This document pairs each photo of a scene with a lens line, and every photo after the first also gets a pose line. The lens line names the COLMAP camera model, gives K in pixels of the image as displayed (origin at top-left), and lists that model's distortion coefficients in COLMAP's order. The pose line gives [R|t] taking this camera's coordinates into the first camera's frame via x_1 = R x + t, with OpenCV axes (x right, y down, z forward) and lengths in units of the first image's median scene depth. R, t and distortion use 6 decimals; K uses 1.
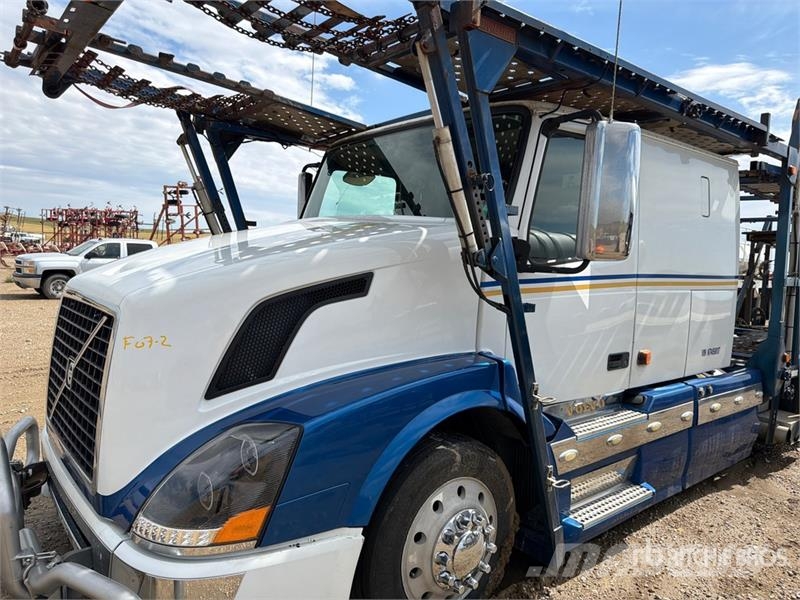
lens RADIAL K [[570.8, 0, 402.5], [0, 570.8, 304.7], [0, 0, 1]] dist [0.080050, -0.105043]
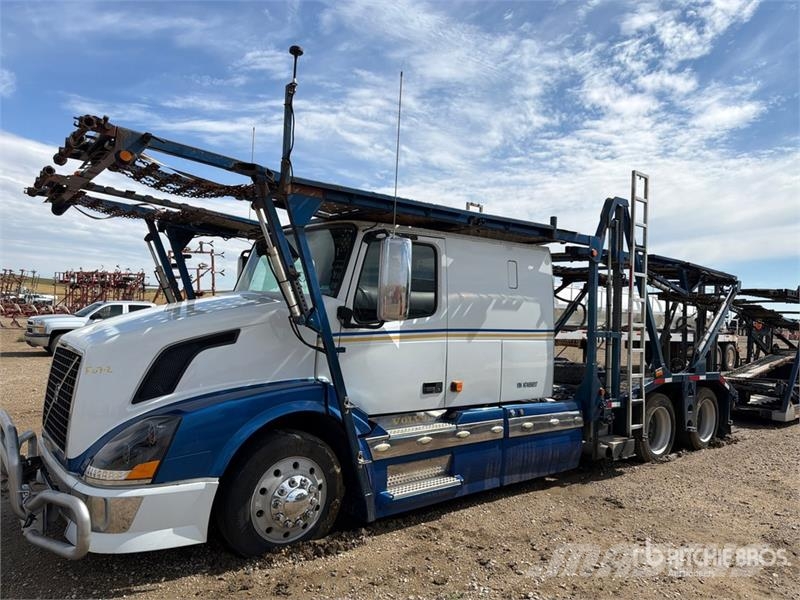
lens RADIAL K [[570.8, 0, 402.5], [0, 570.8, 304.7], [0, 0, 1]] dist [0.080050, -0.105043]
pose [[0.999878, -0.008050, -0.013418, 0.291433], [0.006687, 0.995098, -0.098663, 0.026900], [0.014147, 0.098561, 0.995030, -0.436020]]
